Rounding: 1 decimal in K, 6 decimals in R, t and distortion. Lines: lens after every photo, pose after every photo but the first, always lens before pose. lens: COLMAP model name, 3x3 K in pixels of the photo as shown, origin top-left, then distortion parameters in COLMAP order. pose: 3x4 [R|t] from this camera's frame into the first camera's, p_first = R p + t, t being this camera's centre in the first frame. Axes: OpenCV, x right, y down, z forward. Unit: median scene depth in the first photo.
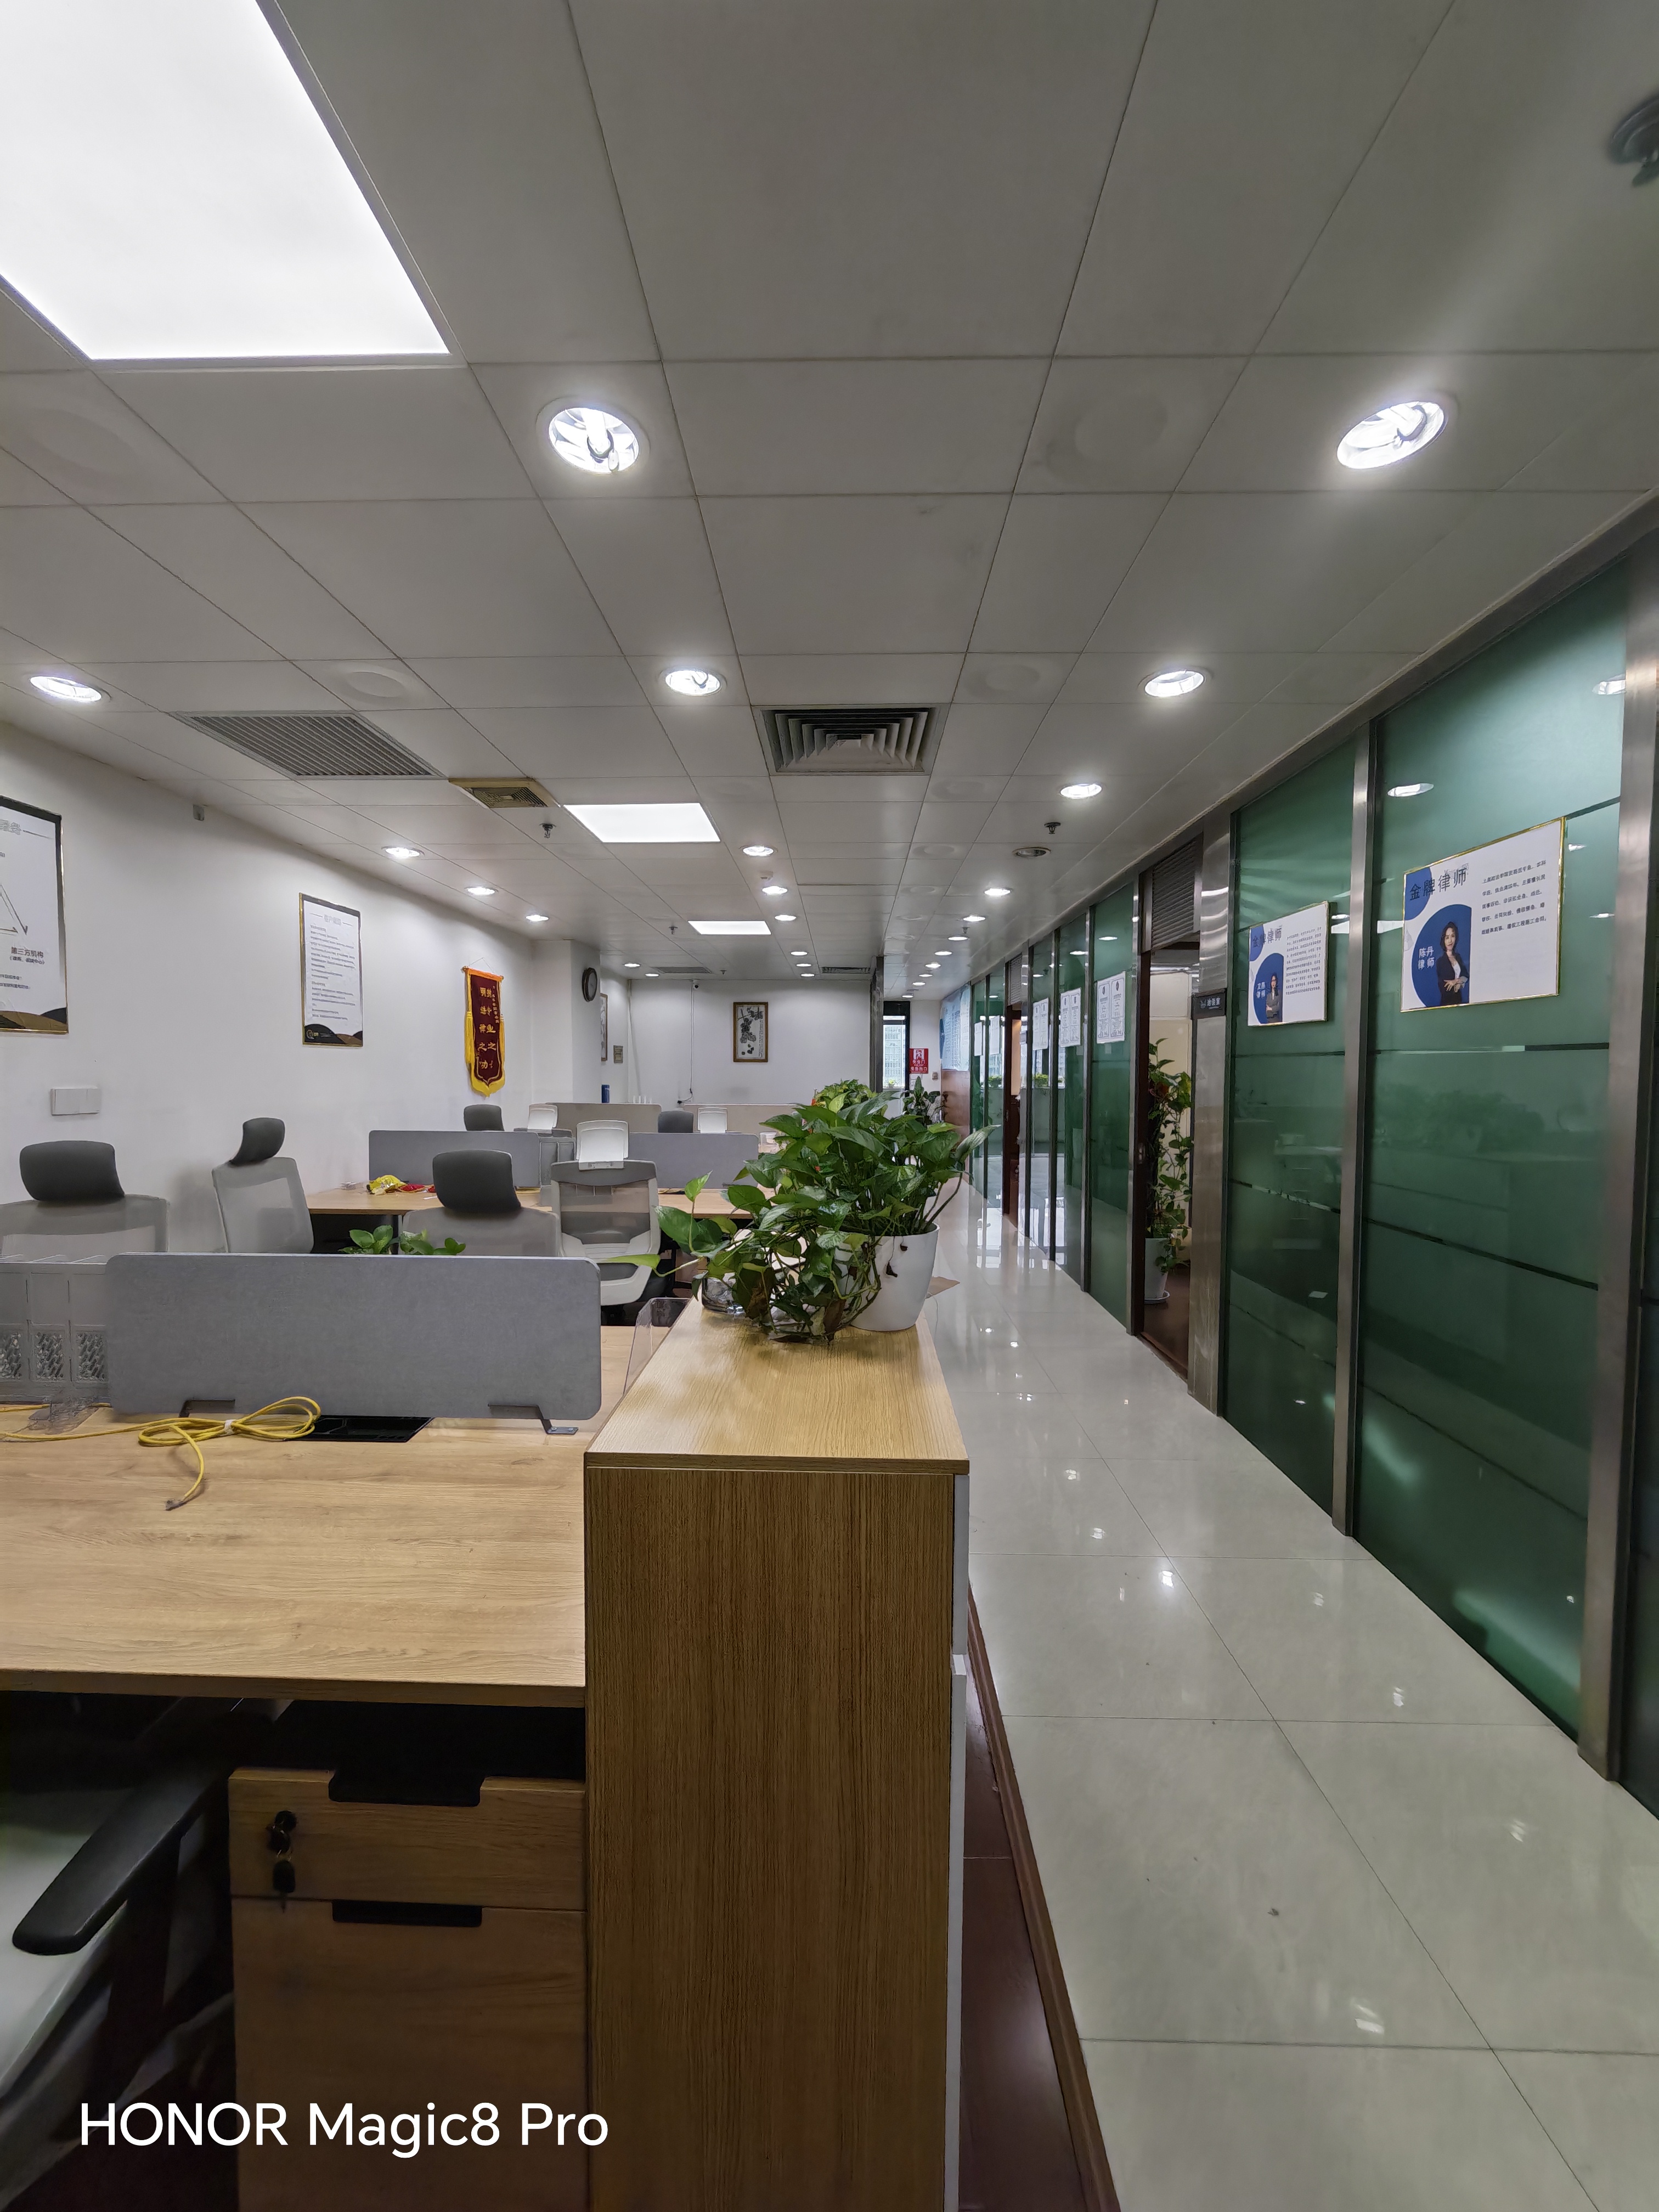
lens RADIAL K [[822.4, 0, 829.5], [0, 822.4, 1106.0], [0, 0, 1]] dist [-0.007093, -0.000097]
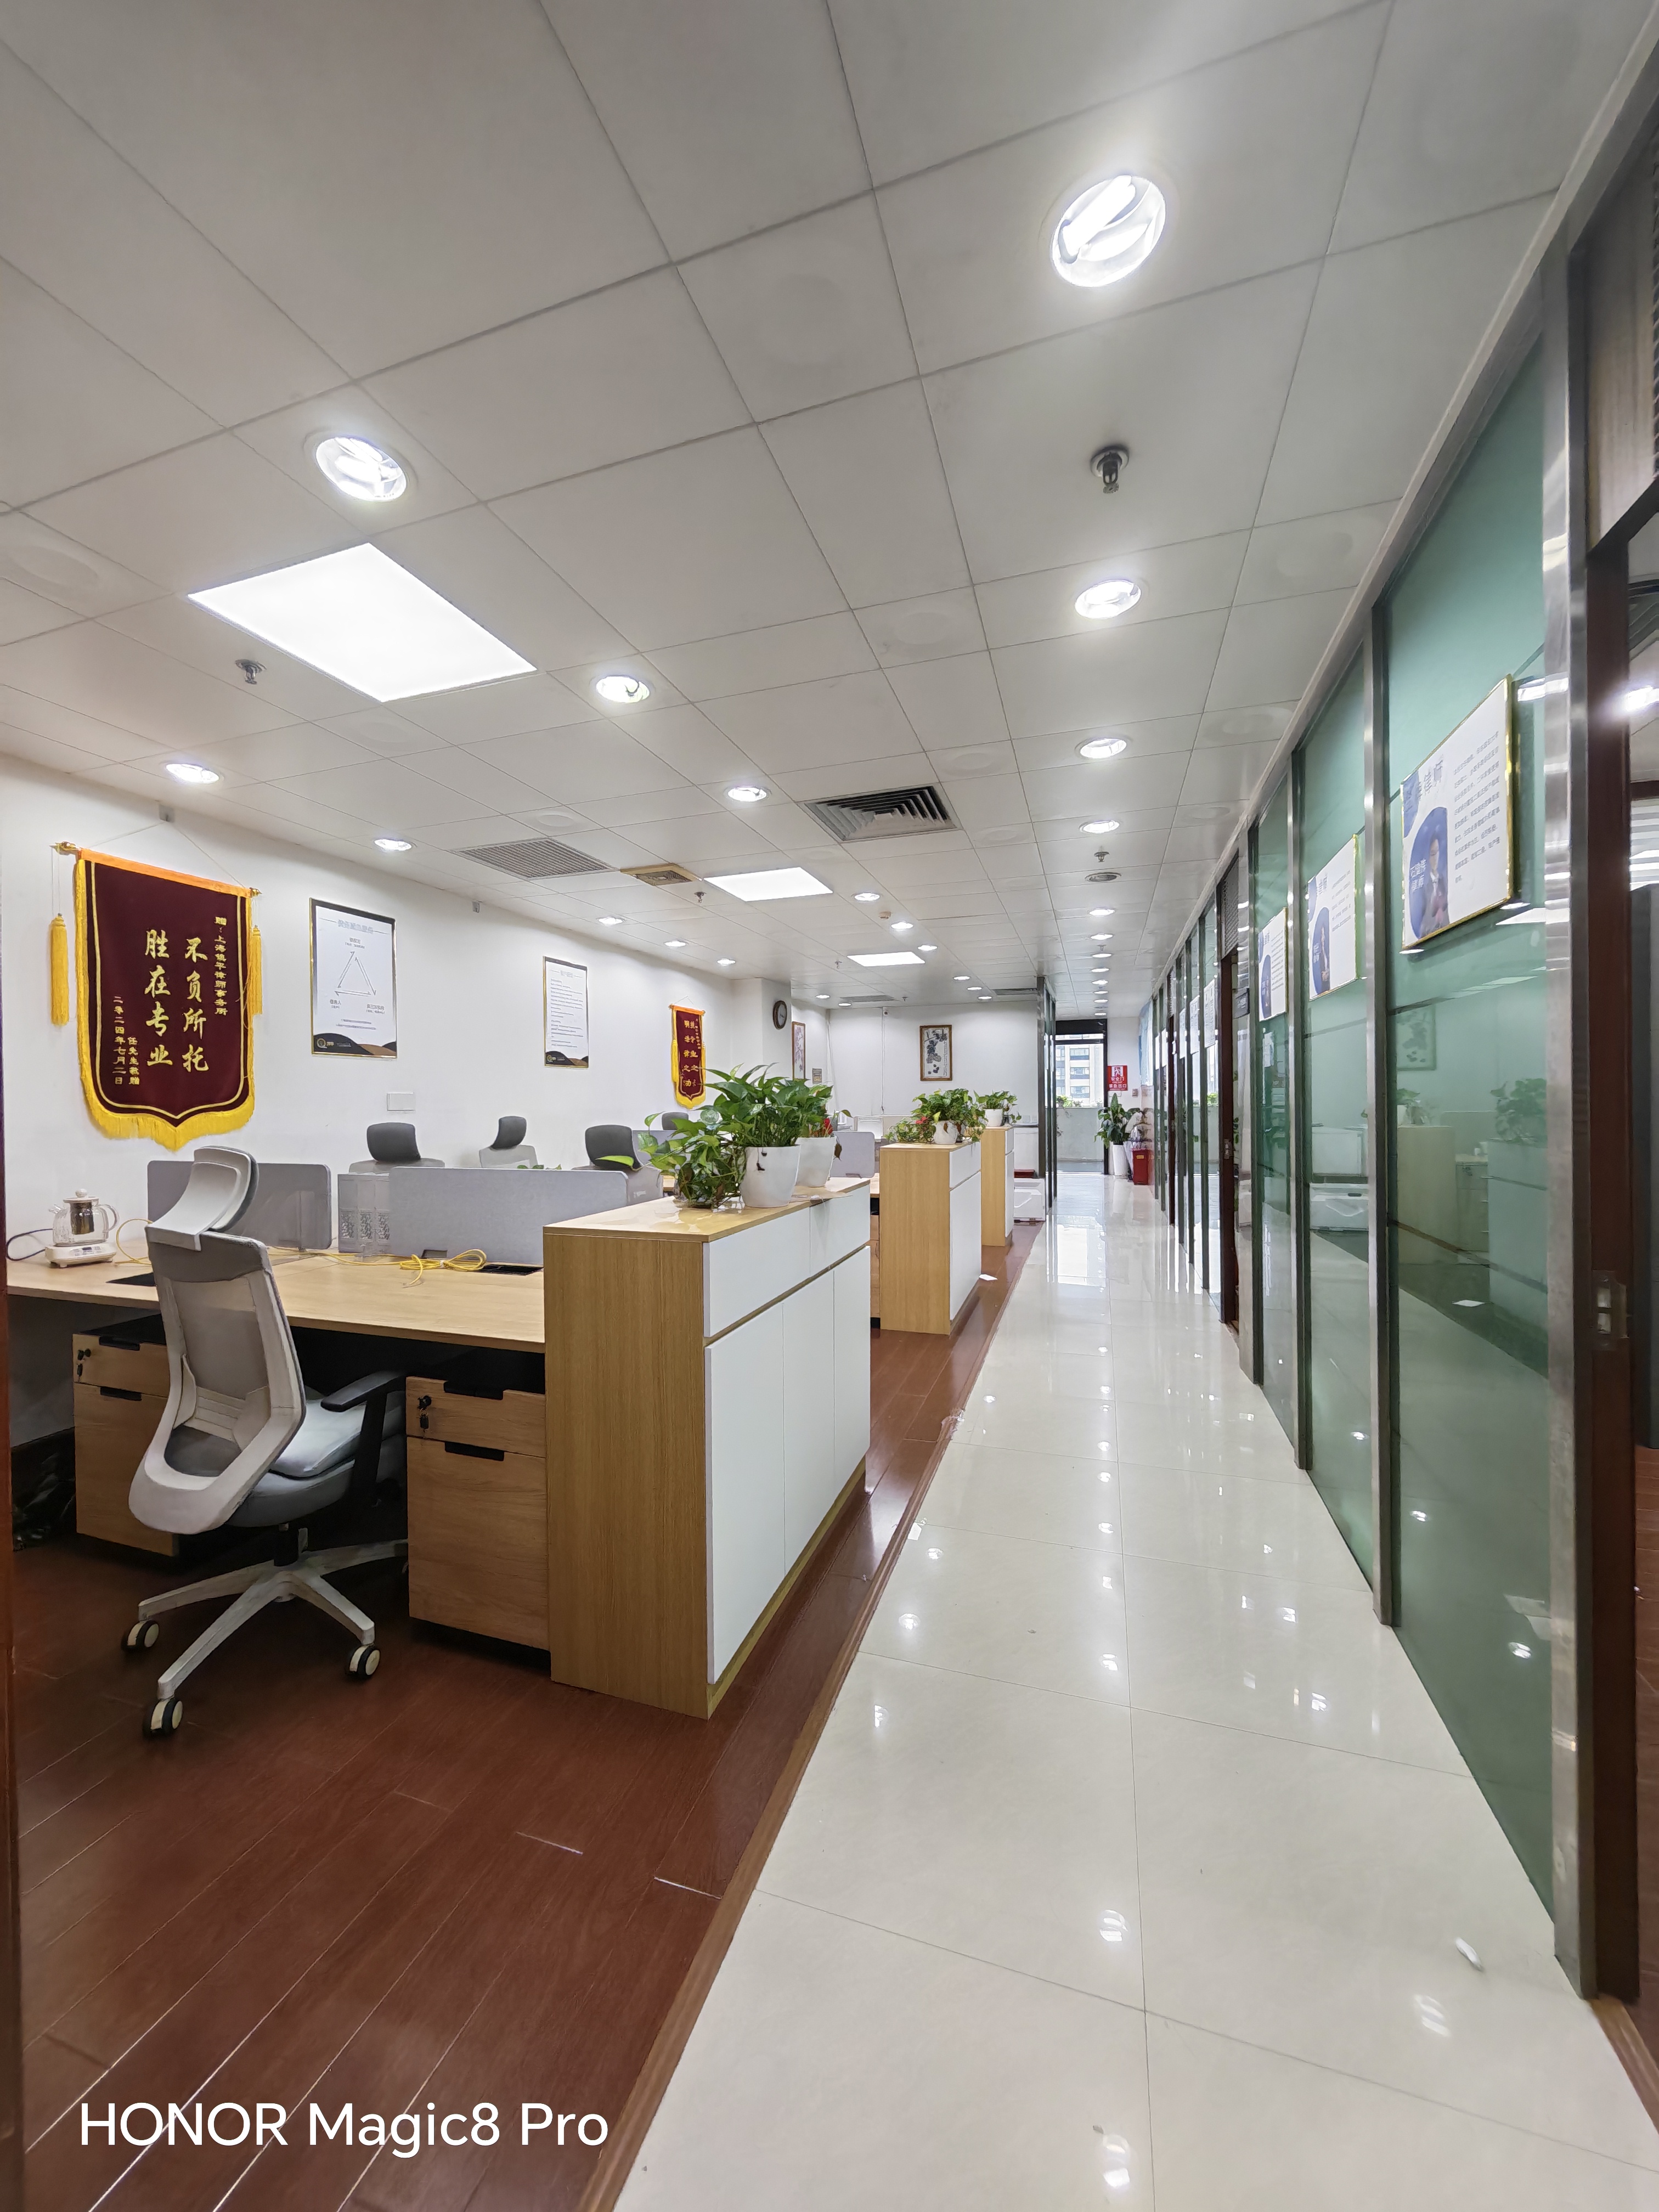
lens RADIAL K [[822.4, 0, 829.5], [0, 822.4, 1106.0], [0, 0, 1]] dist [-0.007093, -0.000097]
pose [[0.955292, -0.012555, -0.295399, 0.217093], [0.002411, 0.999396, -0.034680, 0.040785], [0.295656, 0.032418, 0.954744, -0.168347]]
